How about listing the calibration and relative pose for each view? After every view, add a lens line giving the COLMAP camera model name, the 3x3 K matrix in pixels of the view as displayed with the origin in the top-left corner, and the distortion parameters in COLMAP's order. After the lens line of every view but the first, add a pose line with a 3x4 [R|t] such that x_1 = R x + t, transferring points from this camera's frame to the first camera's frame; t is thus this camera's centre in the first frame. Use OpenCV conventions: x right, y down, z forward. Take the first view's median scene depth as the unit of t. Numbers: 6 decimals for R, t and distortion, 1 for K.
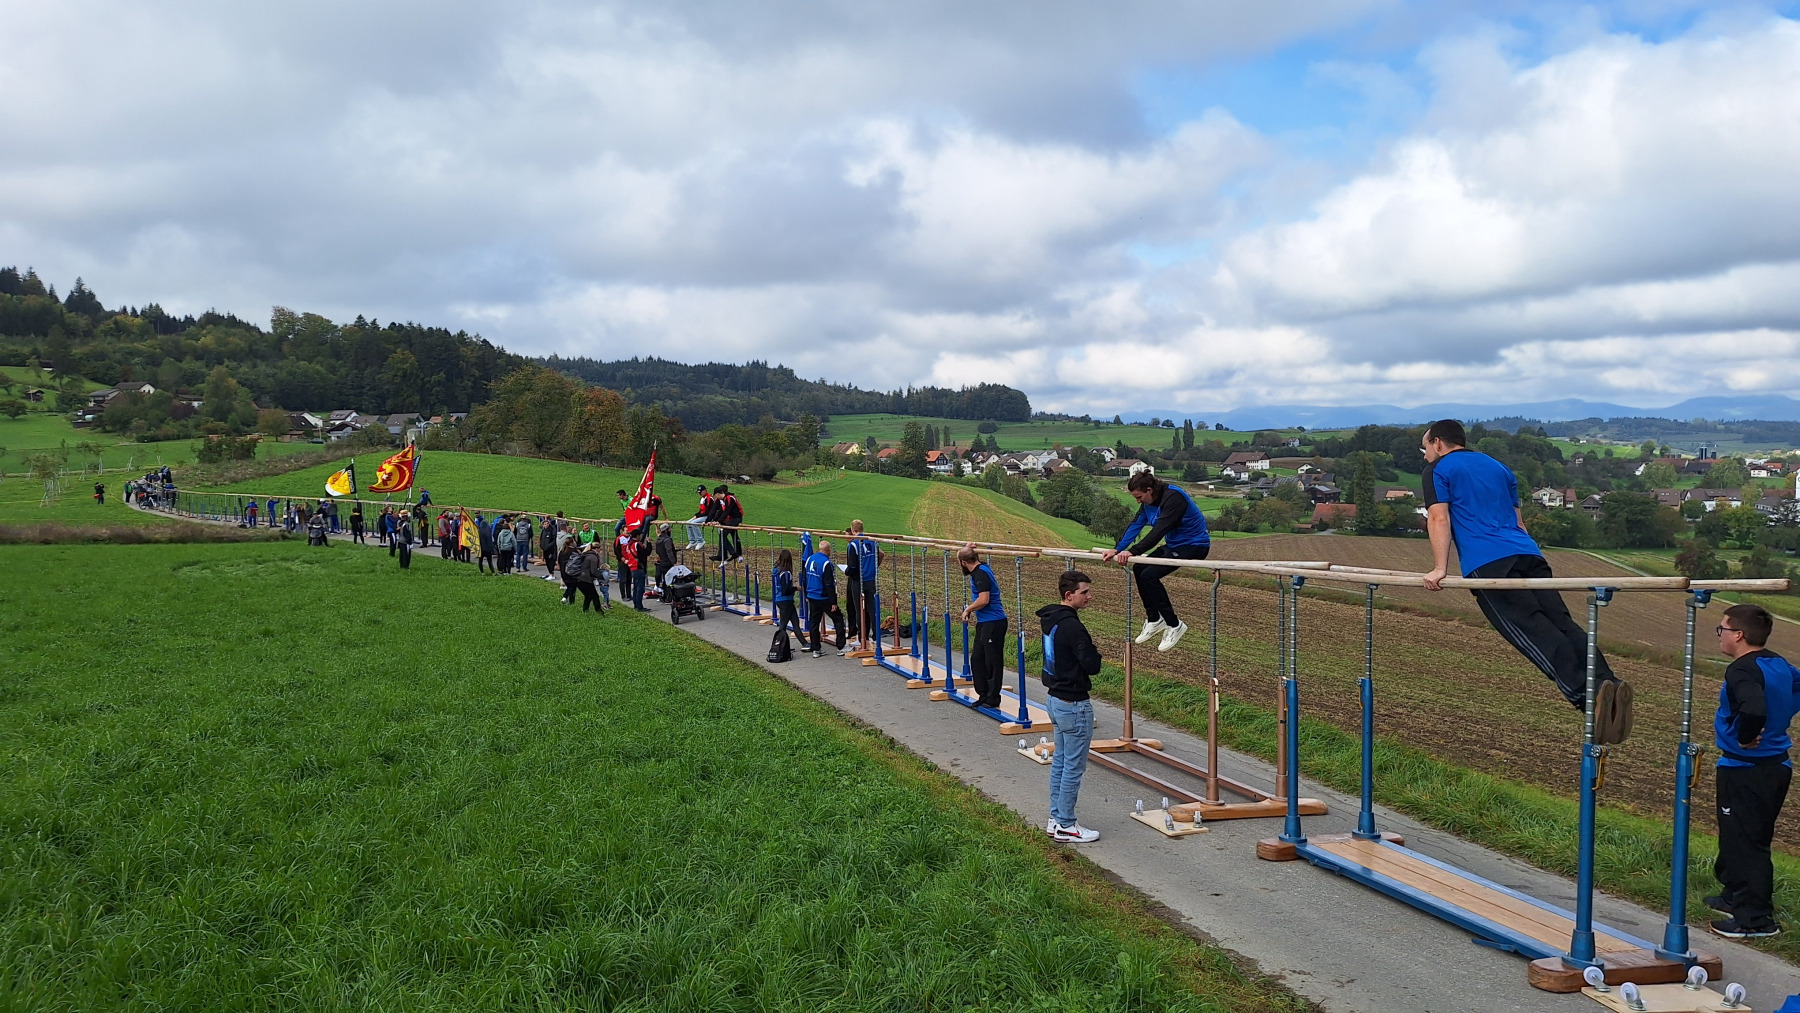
lens RADIAL K [[1224.2, 0, 899.6], [0, 1224.2, 531.4], [0, 0, 1]] dist [0.146433, -0.187345]
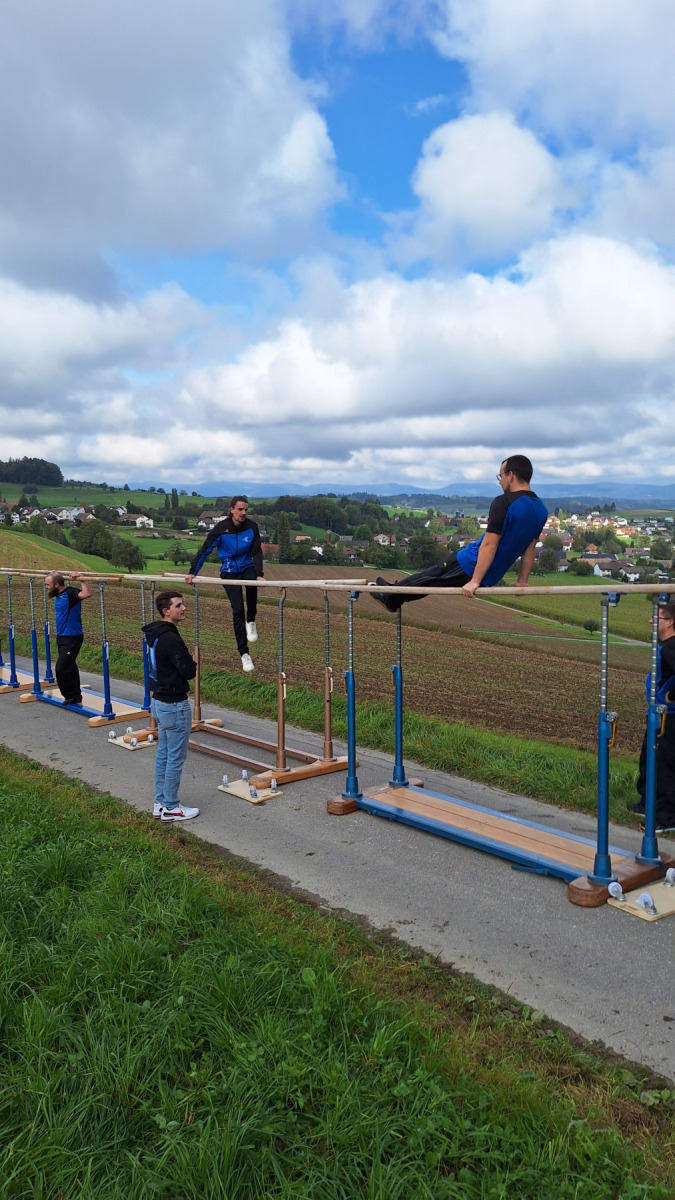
lens RADIAL K [[814.3, 0, 332.2], [0, 814.3, 593.5], [0, 0, 1]] dist [0.136023, -0.187566]
pose [[0.912809, -0.030986, 0.407209, -0.022871], [0.015902, 0.999058, 0.040377, 0.002573], [-0.408077, -0.030381, 0.912442, 0.132096]]
